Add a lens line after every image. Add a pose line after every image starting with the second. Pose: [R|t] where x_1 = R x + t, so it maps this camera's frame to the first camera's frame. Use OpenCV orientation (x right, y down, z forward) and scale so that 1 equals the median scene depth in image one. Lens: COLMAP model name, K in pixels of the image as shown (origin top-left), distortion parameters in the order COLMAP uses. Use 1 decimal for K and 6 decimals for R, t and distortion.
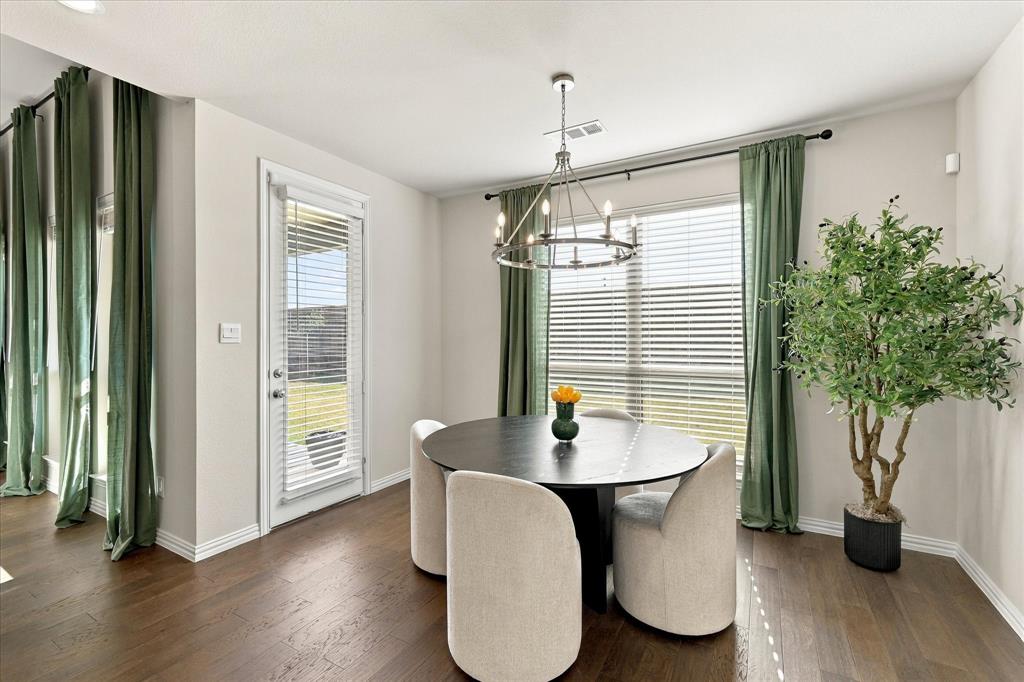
lens RADIAL K [[446.0, 0, 510.4], [0, 446.0, 335.1], [0, 0, 1]] dist [-0.002763, -0.000138]
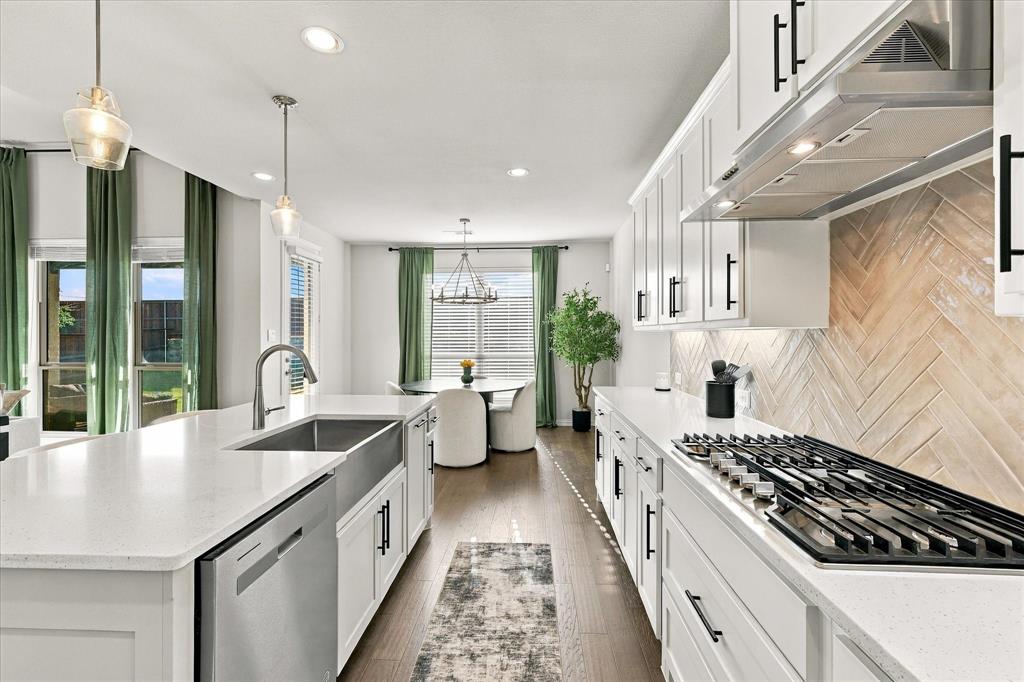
lens RADIAL K [[446.0, 0, 516.3], [0, 446.0, 333.6], [0, 0, 1]] dist [-0.002763, -0.000138]
pose [[0.885423, 0.002725, 0.464778, -0.652697], [0.000964, 0.999970, -0.007701, 0.002457], [-0.464785, 0.007266, 0.885394, -1.017300]]
